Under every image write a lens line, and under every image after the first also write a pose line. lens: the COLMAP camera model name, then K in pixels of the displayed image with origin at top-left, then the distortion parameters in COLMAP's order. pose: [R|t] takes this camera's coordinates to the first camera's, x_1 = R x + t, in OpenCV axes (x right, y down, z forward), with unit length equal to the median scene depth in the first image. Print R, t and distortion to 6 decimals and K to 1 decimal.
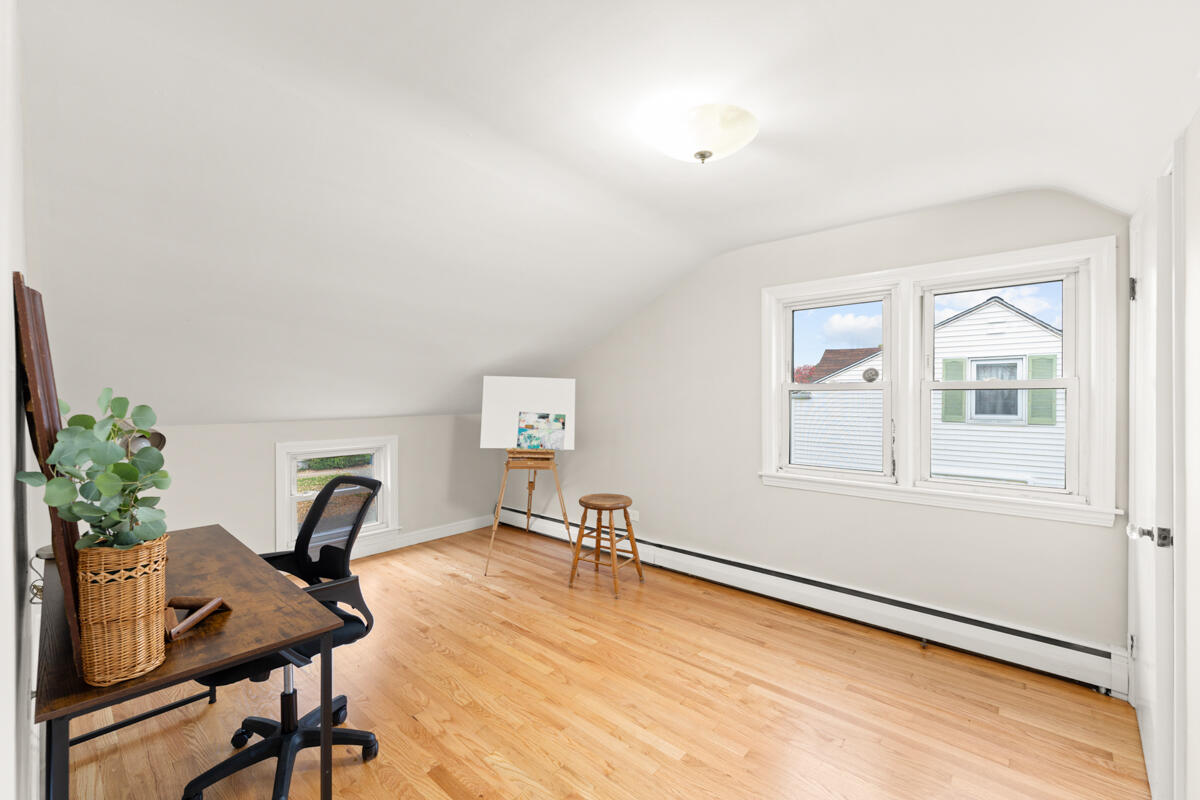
lens RADIAL K [[509.7, 0, 600.0], [0, 509.7, 400.0], [0, 0, 1]] dist [-0.000084, -0.000061]
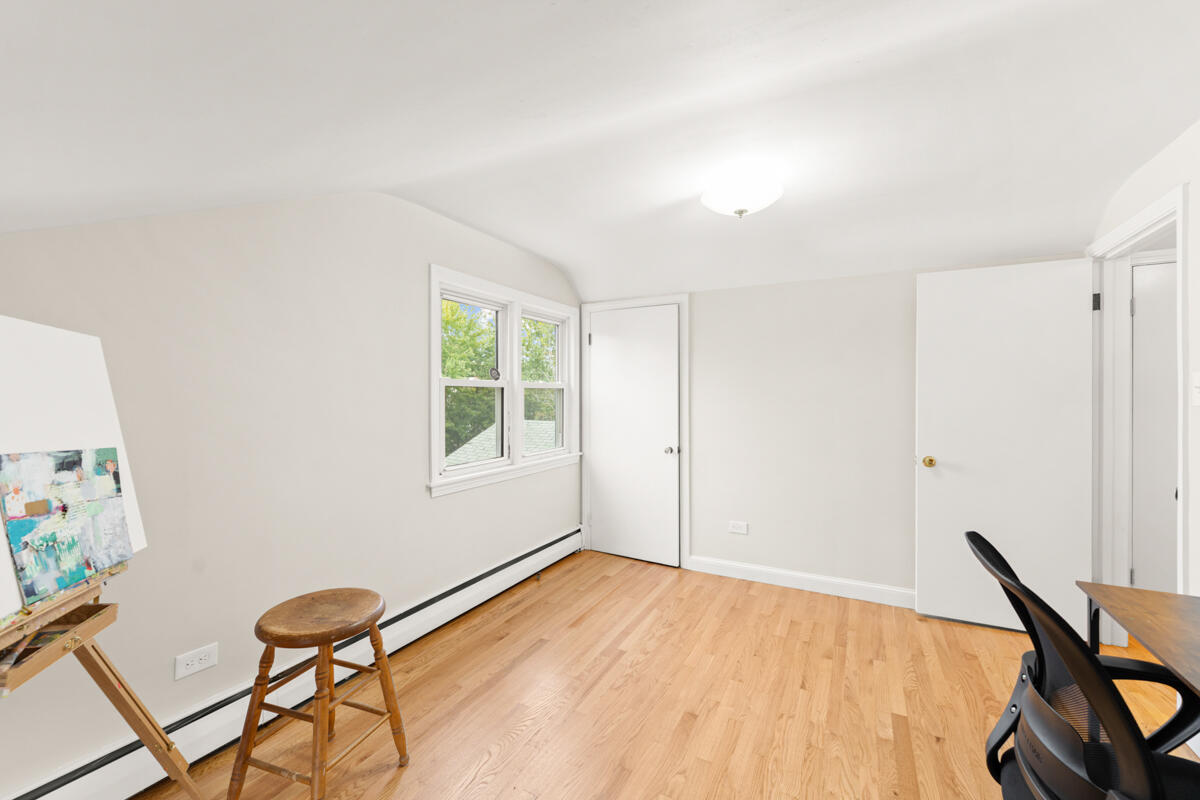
lens RADIAL K [[485.9, 0, 597.8], [0, 485.9, 398.0], [0, 0, 1]] dist [0.000394, -0.000258]
pose [[-0.244511, -0.006867, 0.969622, -0.526652], [0.001351, 0.999972, 0.007423, -0.005225], [-0.969646, 0.003124, -0.244494, 0.936181]]
